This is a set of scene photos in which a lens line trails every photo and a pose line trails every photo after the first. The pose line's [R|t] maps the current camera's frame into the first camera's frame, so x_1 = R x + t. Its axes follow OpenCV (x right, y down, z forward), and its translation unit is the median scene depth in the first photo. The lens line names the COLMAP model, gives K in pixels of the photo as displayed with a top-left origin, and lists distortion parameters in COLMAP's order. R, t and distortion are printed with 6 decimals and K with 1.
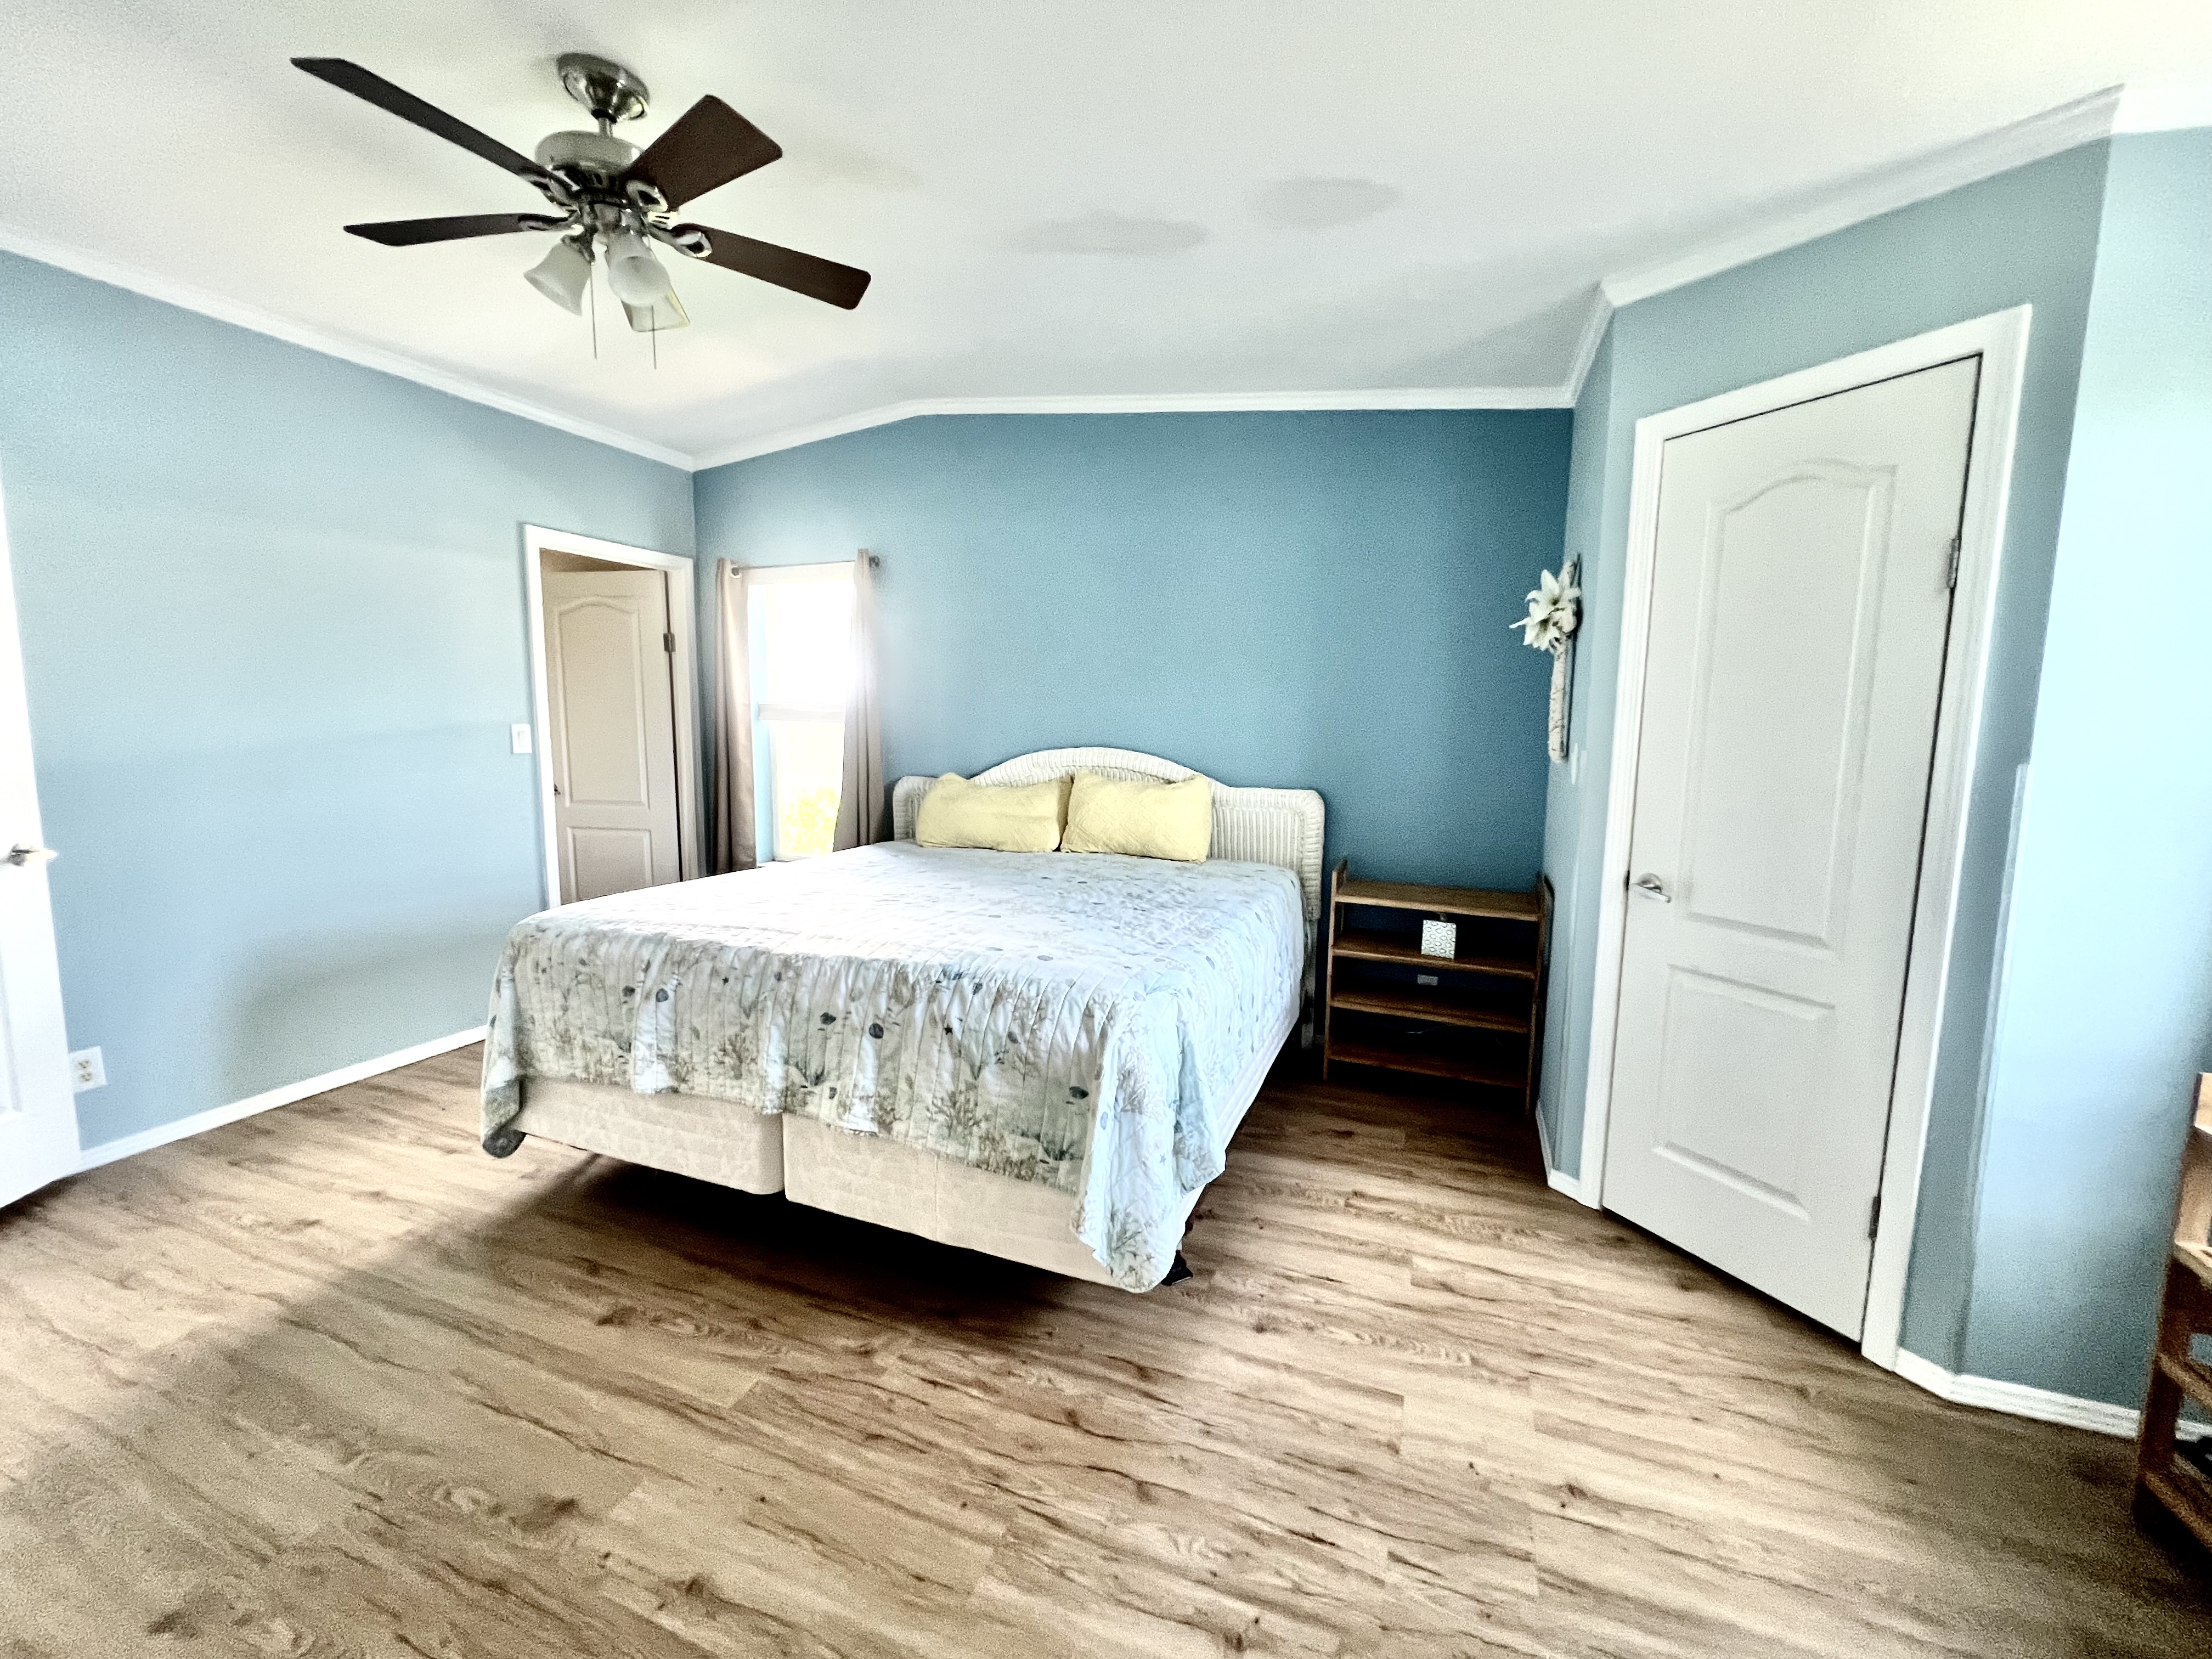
lens RADIAL K [[893.6, 0, 1113.7], [0, 893.6, 831.1], [0, 0, 1]] dist [0.000855, -0.000395]
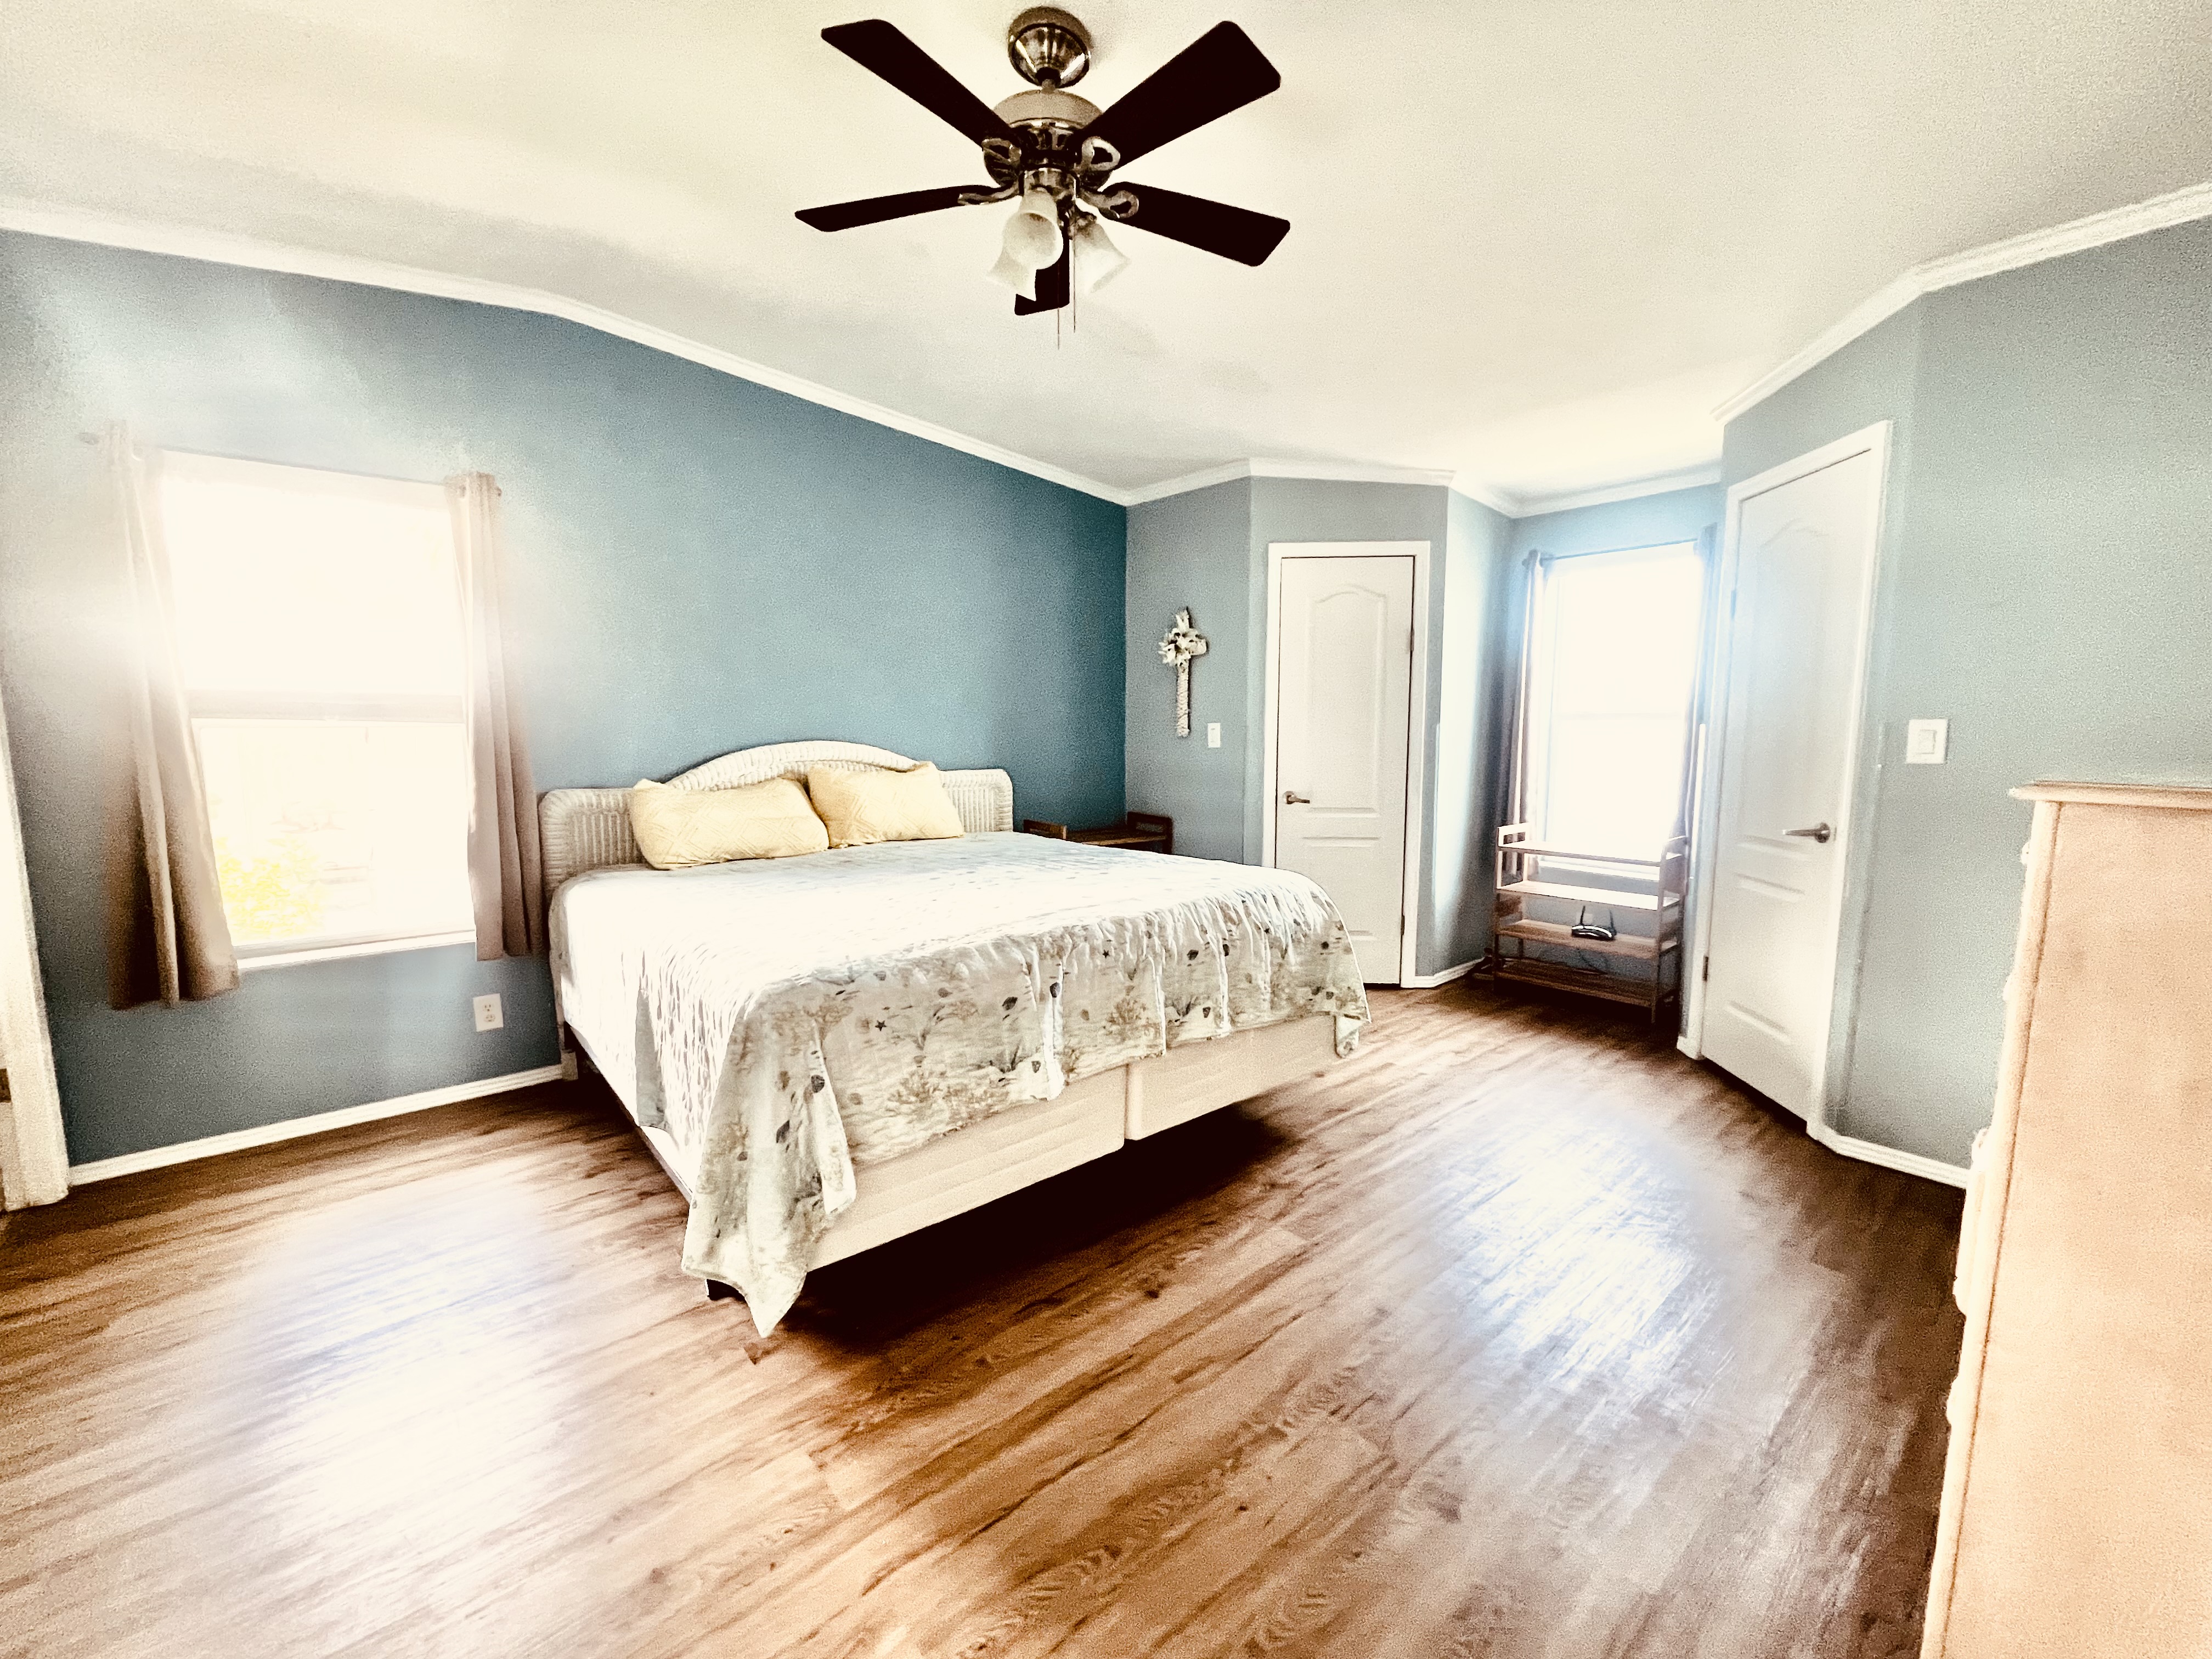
lens RADIAL K [[893.6, 0, 1102.7], [0, 893.6, 830.5], [0, 0, 1]] dist [0.000855, -0.000395]
pose [[0.482024, -0.118207, 0.868147, -1.326159], [0.118767, 0.990527, 0.068927, -0.048614], [-0.868071, 0.069883, 0.491497, 0.478980]]
